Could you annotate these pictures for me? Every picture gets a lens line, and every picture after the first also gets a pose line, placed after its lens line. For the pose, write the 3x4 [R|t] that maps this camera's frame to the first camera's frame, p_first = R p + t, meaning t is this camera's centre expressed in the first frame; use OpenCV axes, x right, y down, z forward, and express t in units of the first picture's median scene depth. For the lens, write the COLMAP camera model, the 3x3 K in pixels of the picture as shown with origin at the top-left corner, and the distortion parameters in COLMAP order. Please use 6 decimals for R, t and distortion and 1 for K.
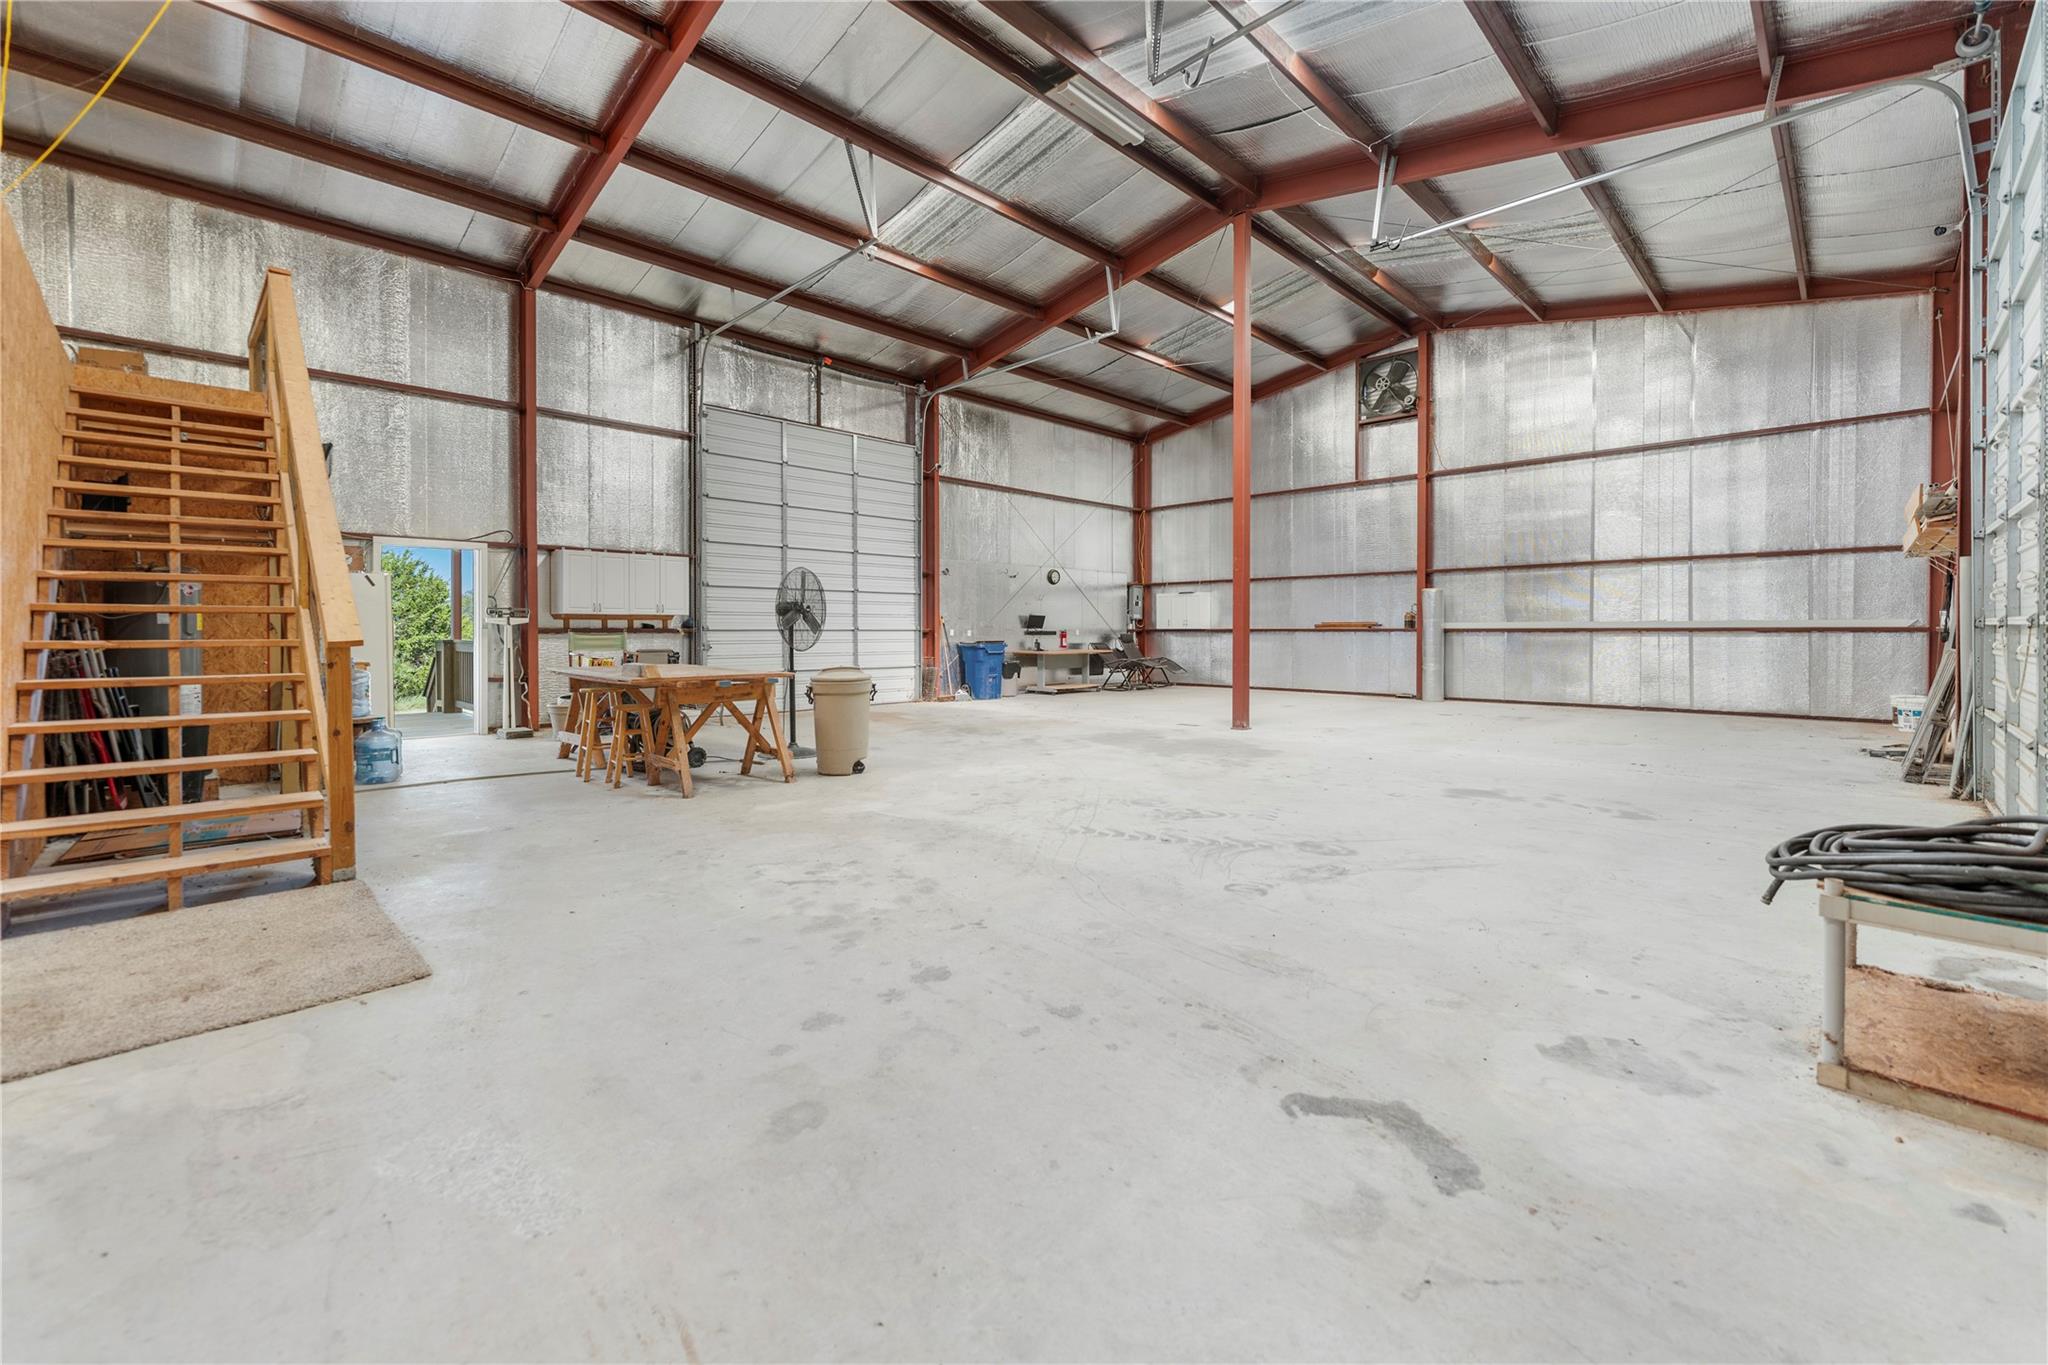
lens RADIAL K [[832.1, 0, 1020.8], [0, 832.1, 633.1], [0, 0, 1]] dist [-0.000411, -0.000106]
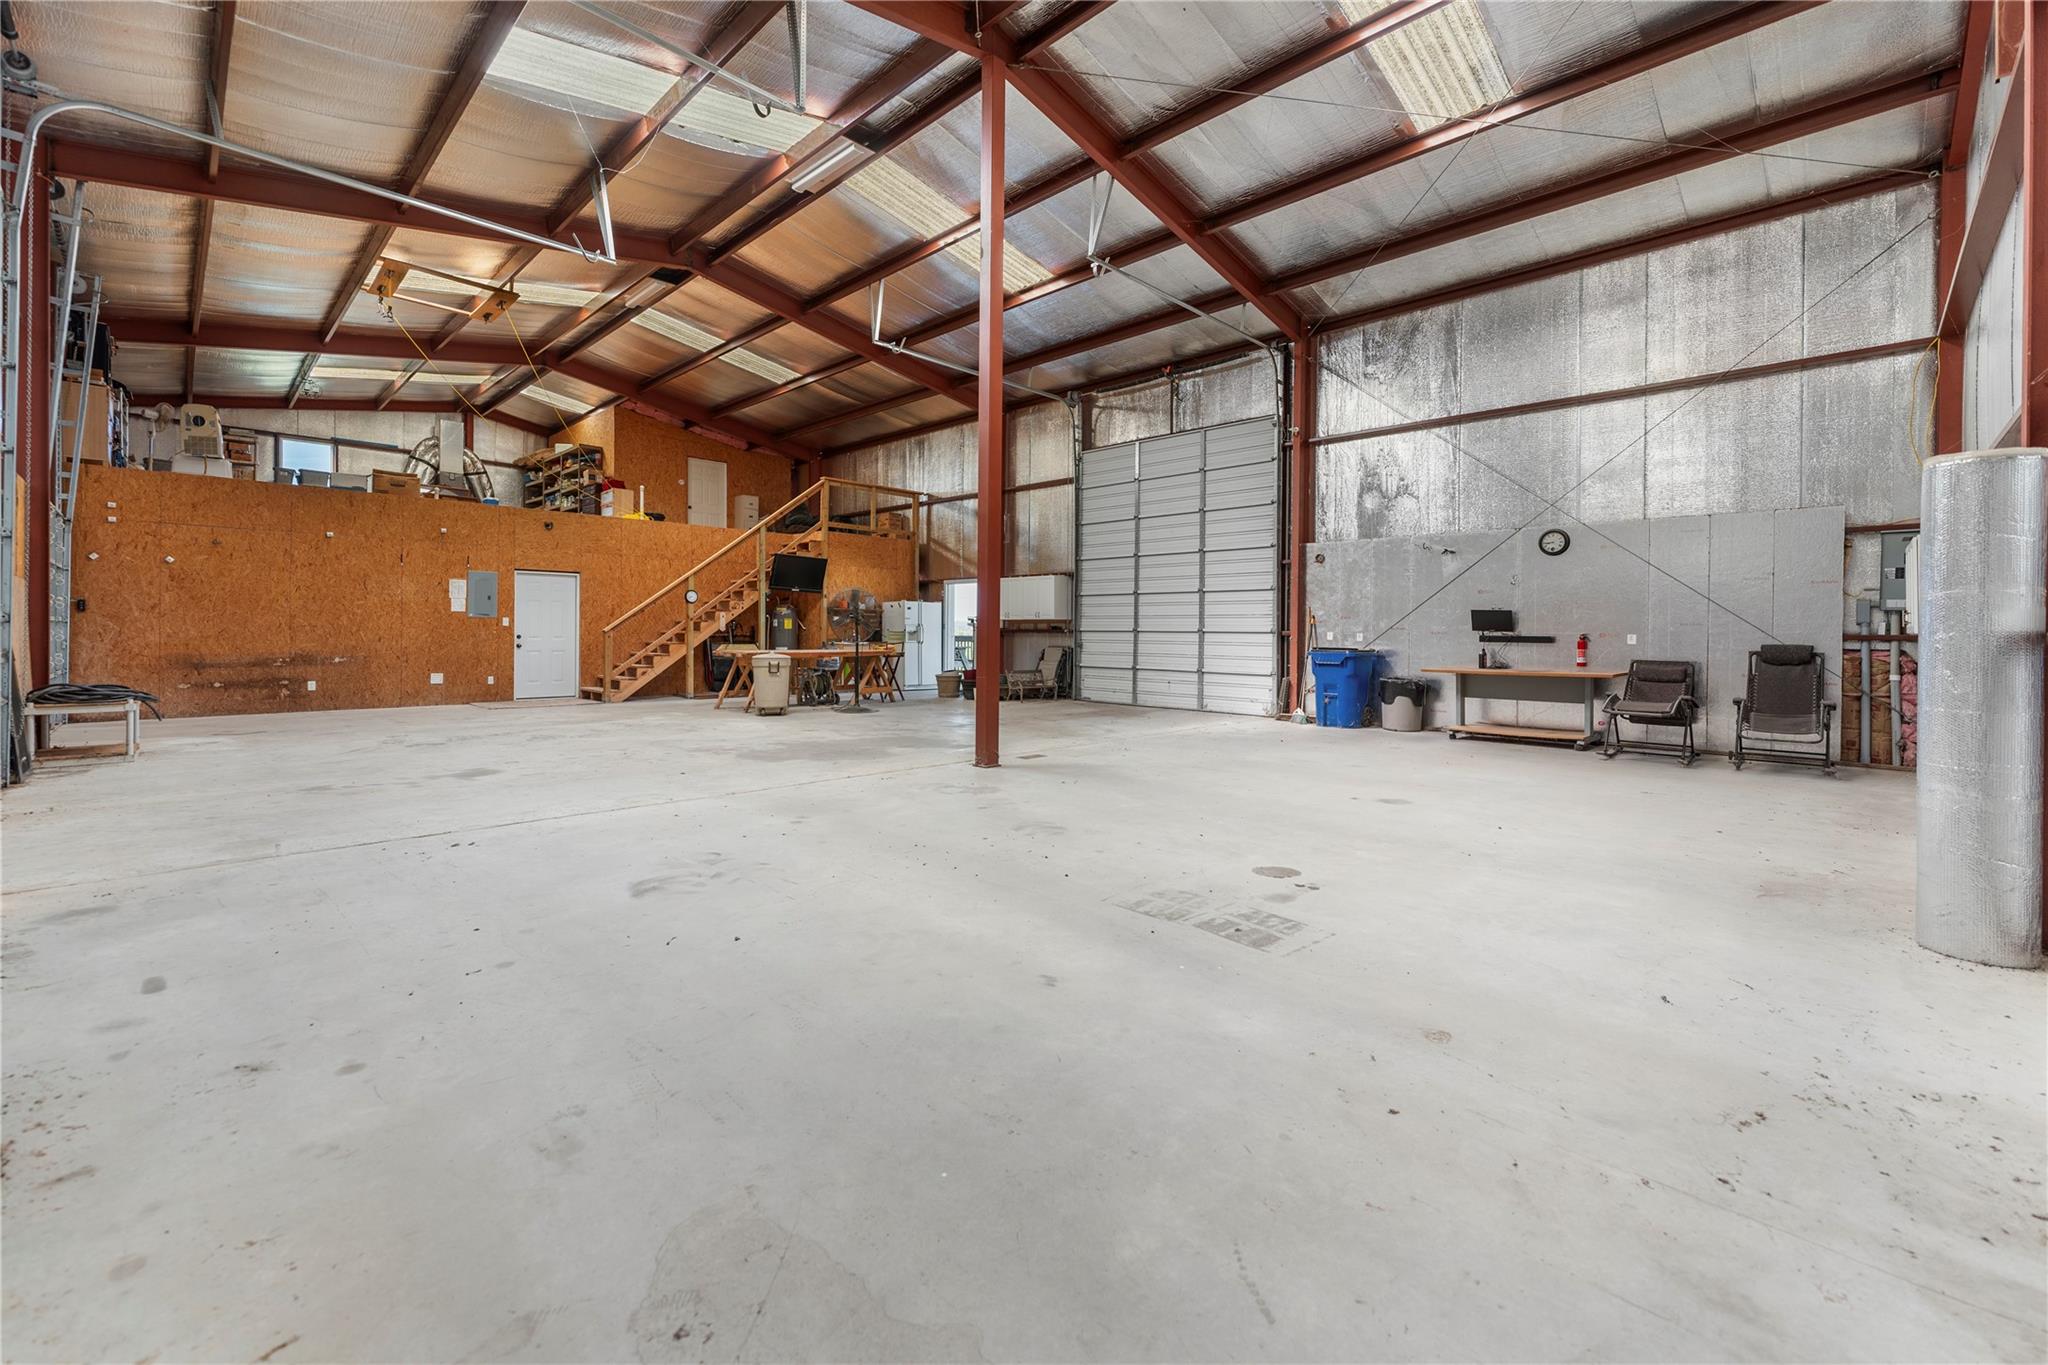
lens RADIAL K [[846.7, 0, 1029.0], [0, 846.7, 638.2], [0, 0, 1]] dist [-0.000122, -0.000494]
pose [[0.010620, 0.013076, -0.999858, 0.788309], [-0.005561, 0.999900, 0.013018, -0.008284], [0.999928, 0.005422, 0.010692, 0.798209]]
